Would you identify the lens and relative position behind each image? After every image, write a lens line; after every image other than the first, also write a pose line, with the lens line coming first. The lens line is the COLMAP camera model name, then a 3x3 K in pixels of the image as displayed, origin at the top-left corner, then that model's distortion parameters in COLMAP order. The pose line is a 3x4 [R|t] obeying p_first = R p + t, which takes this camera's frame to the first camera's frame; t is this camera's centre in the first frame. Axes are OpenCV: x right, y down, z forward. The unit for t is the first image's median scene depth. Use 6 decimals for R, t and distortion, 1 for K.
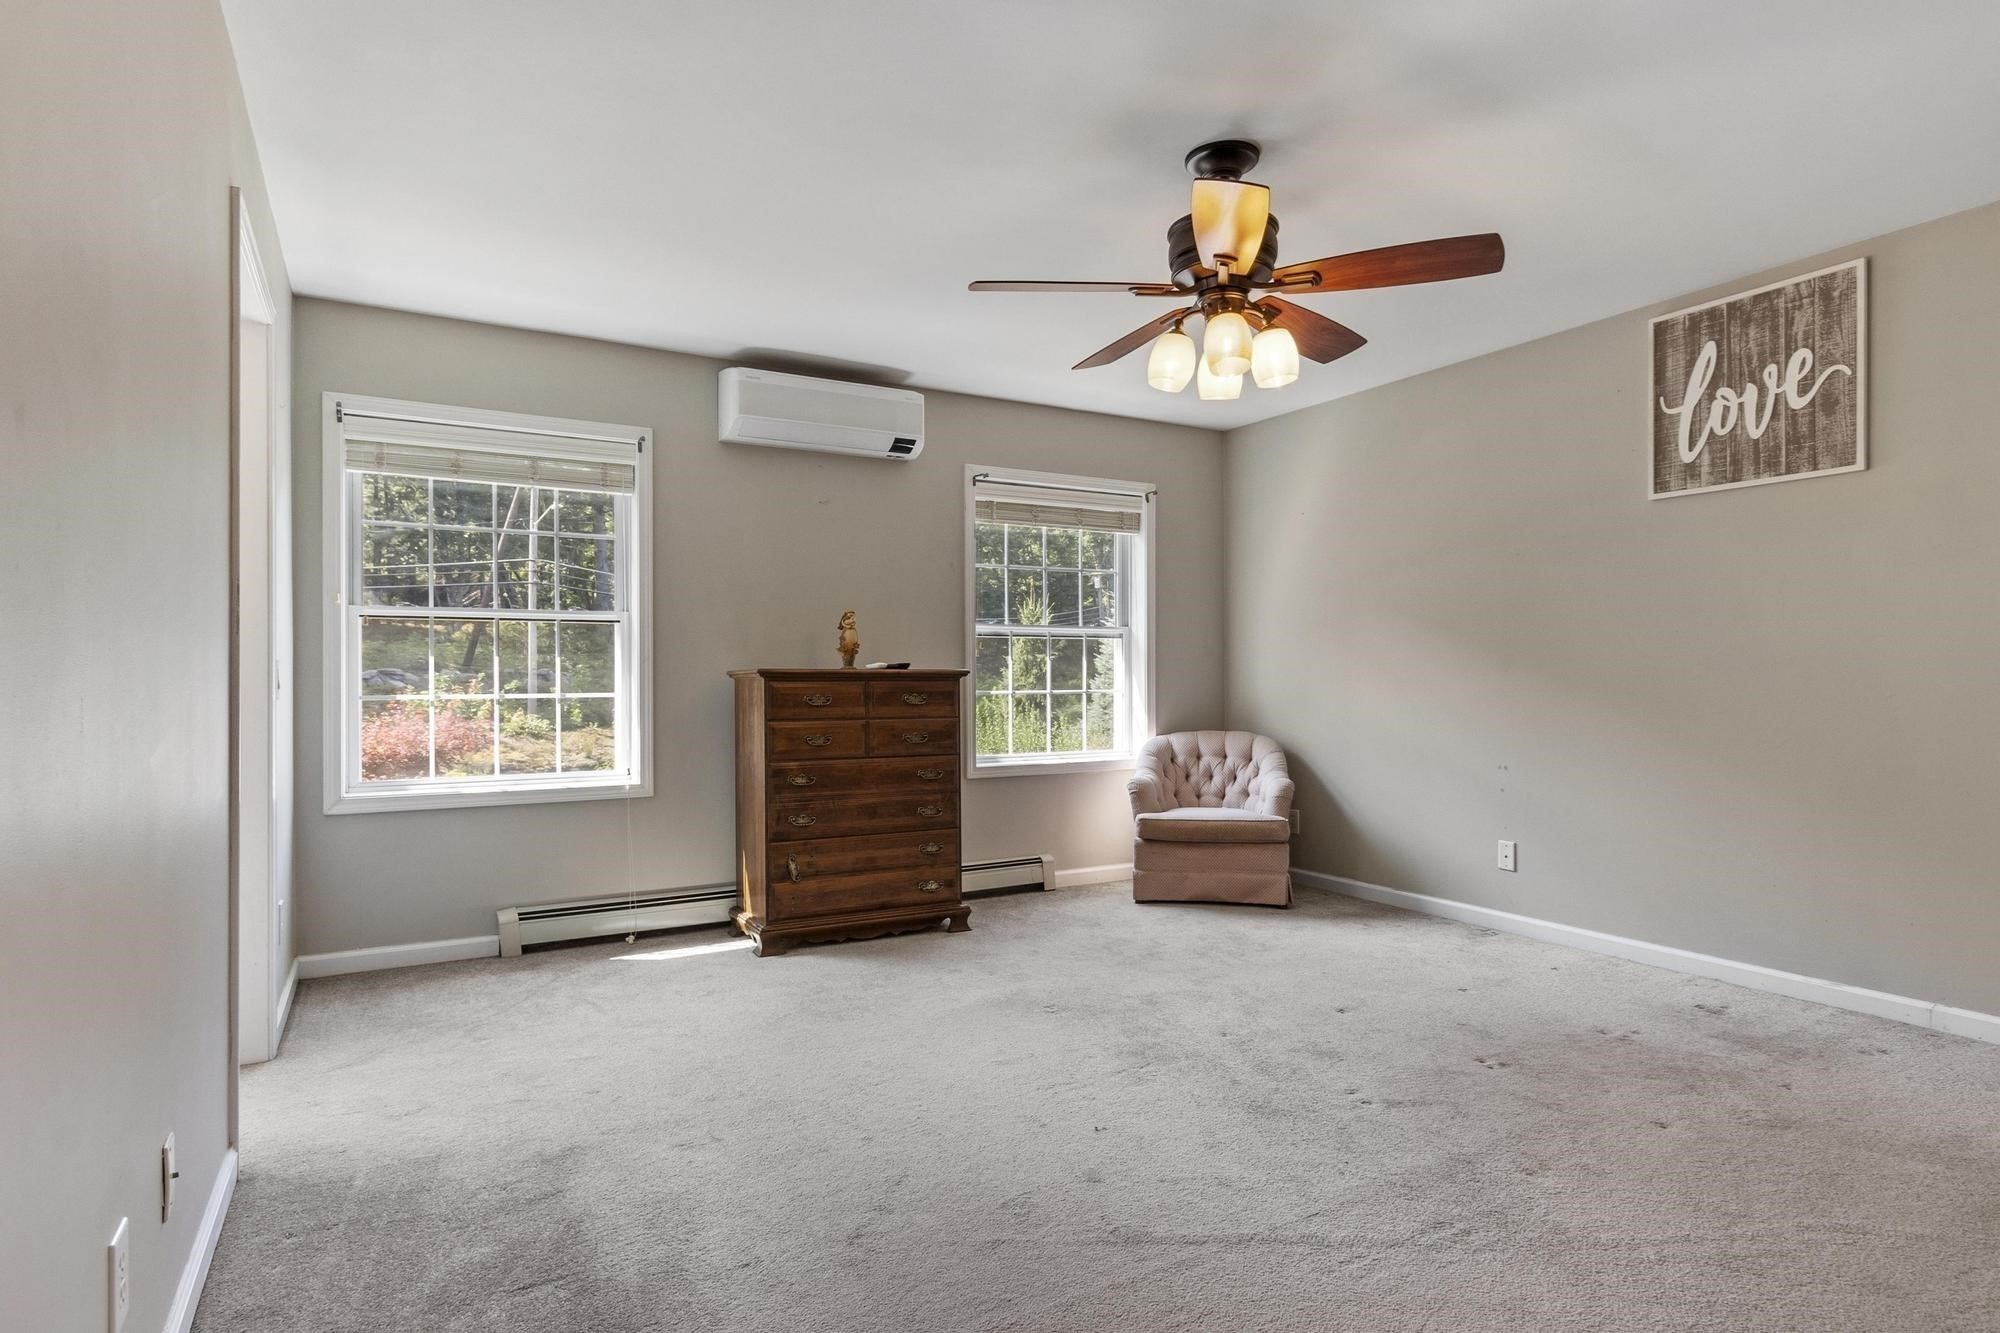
lens RADIAL K [[1082.0, 0, 1007.2], [0, 1082.0, 673.6], [0, 0, 1]] dist [-0.002783, -0.000477]
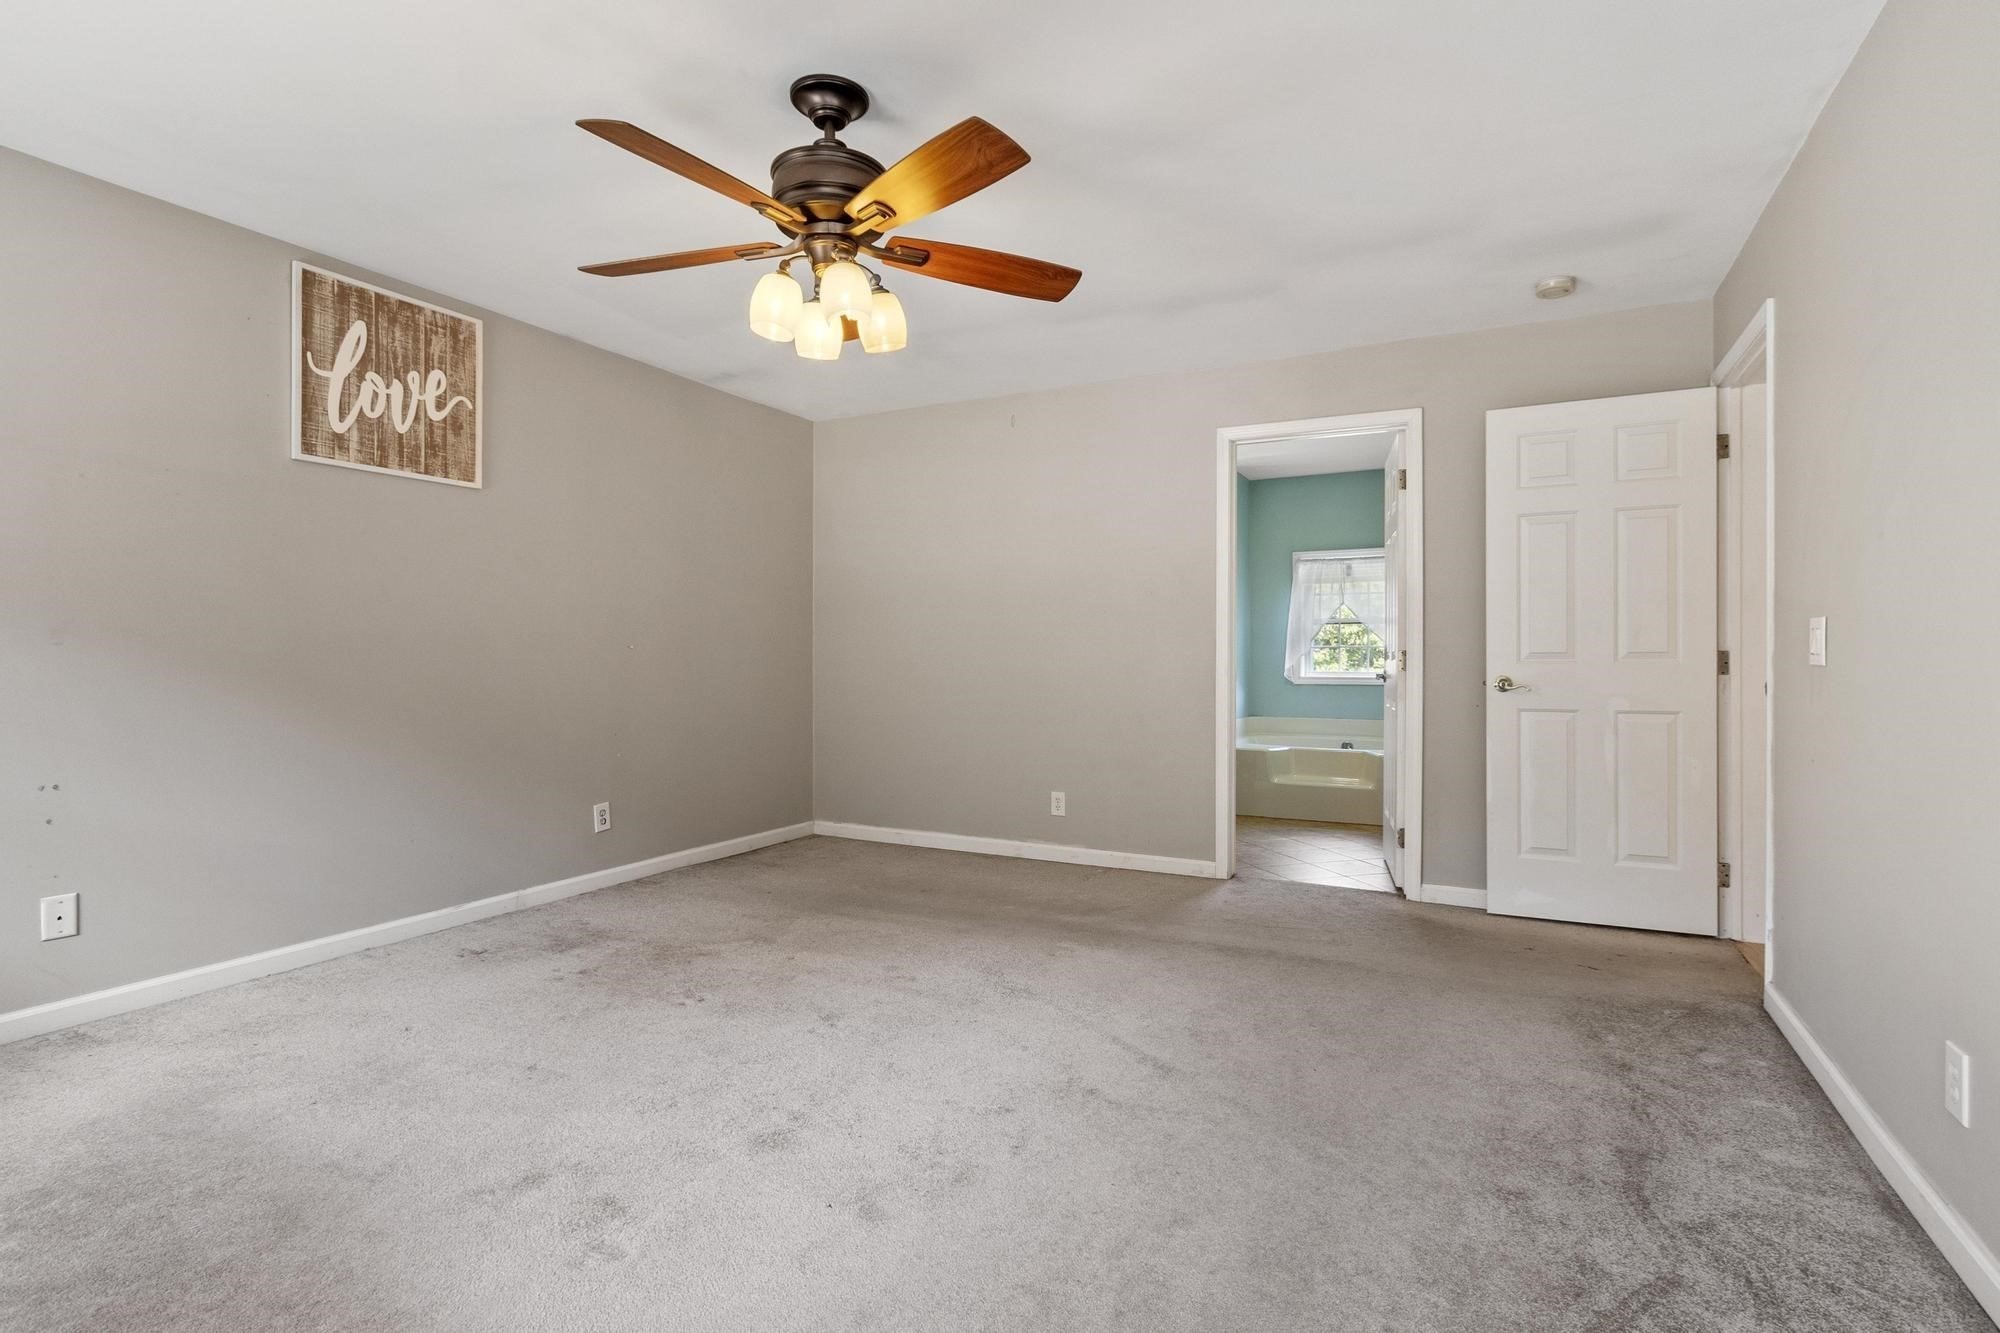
lens RADIAL K [[945.1, 0, 1012.2], [0, 945.1, 652.2], [0, 0, 1]] dist [0.022284, 0.000831]
pose [[-0.533812, -0.000123, 0.845603, -0.425452], [-0.004716, 0.999985, -0.002831, 0.002117], [-0.845590, -0.005499, -0.533805, 0.946885]]
